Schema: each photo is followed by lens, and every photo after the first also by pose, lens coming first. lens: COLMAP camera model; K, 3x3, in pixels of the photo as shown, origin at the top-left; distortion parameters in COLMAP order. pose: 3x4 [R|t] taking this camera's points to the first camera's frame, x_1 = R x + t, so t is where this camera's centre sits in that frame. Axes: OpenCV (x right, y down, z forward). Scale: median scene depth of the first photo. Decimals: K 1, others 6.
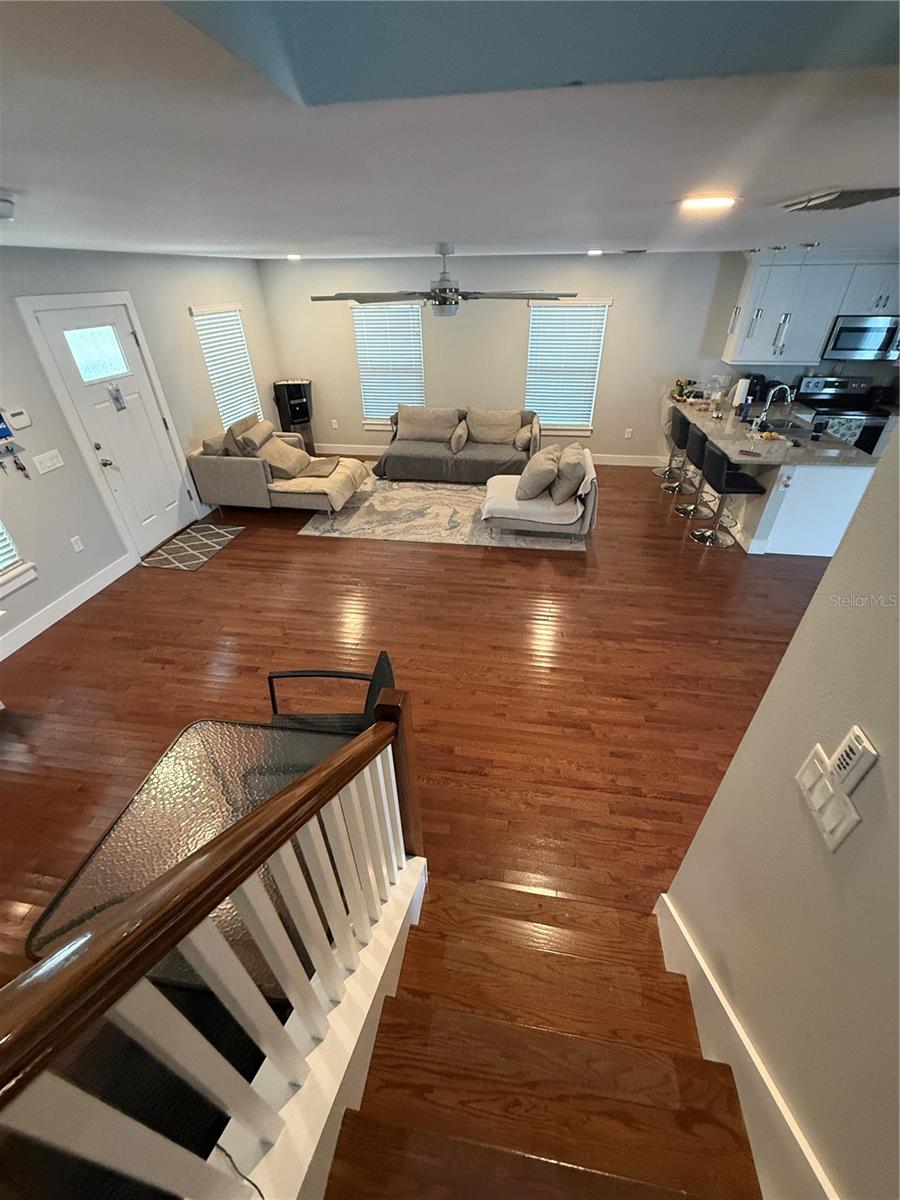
lens RADIAL K [[477.6, 0, 452.1], [0, 477.6, 596.9], [0, 0, 1]] dist [0.000935, -0.000047]
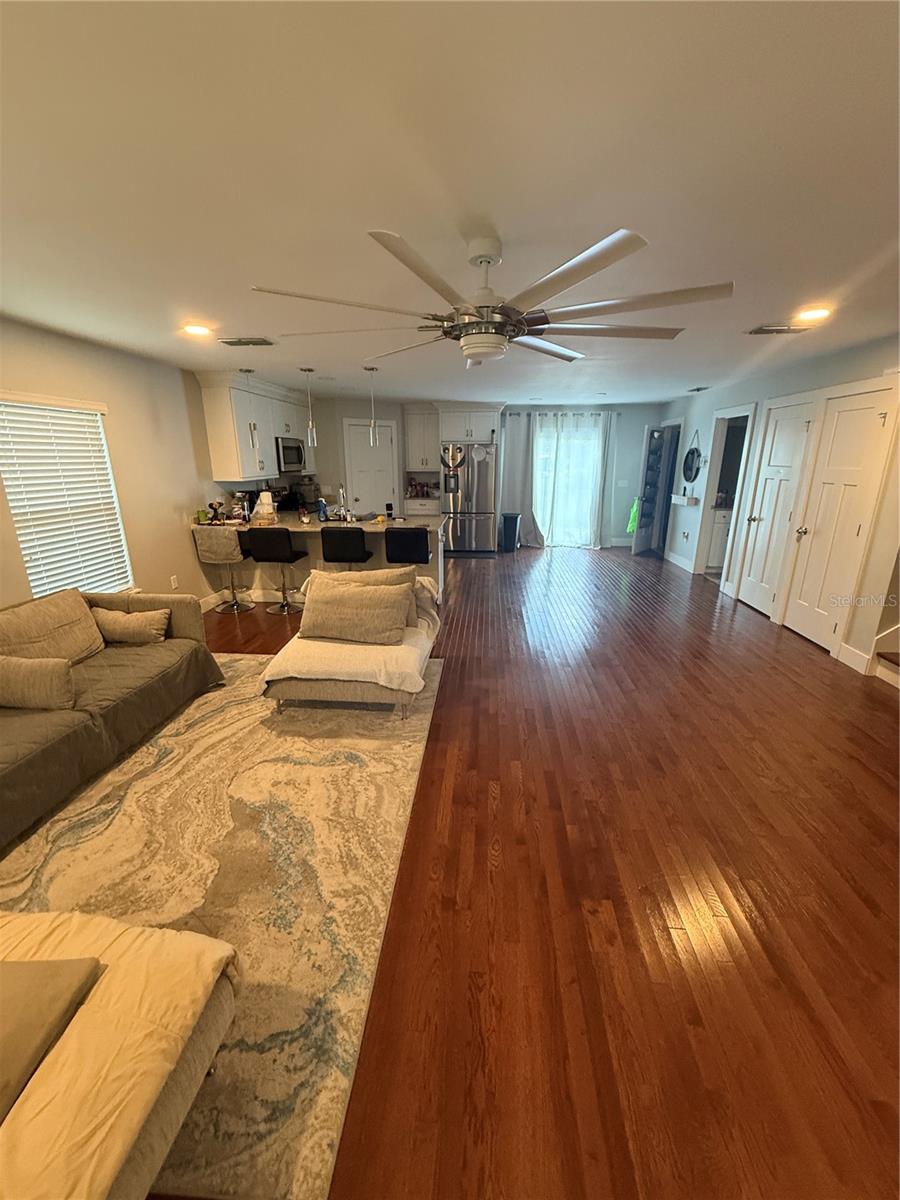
lens RADIAL K [[477.6, 0, 452.1], [0, 477.6, 596.9], [0, 0, 1]] dist [0.000935, -0.000047]
pose [[-0.075020, -0.272268, 0.959293, -0.463325], [0.557601, 0.786094, 0.266717, -0.371056], [-0.826712, 0.554911, 0.092844, 0.790075]]
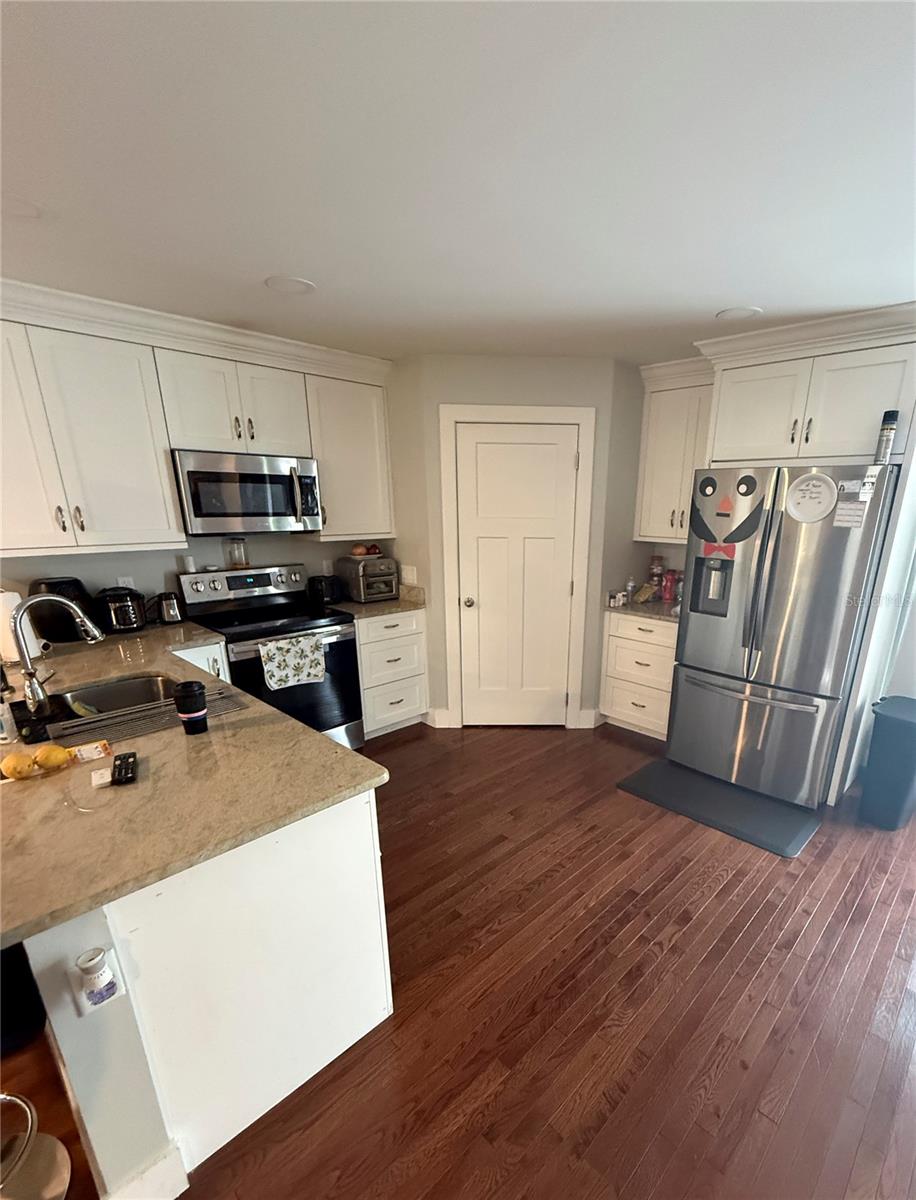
lens RADIAL K [[545.8, 0, 518.7], [0, 545.8, 681.1], [0, 0, 1]] dist [0.000275, 0.000014]
pose [[0.559386, -0.248882, 0.790661, 0.540737], [0.447350, 0.893666, -0.035190, -0.223504], [-0.697829, 0.373387, 0.611242, 0.542754]]
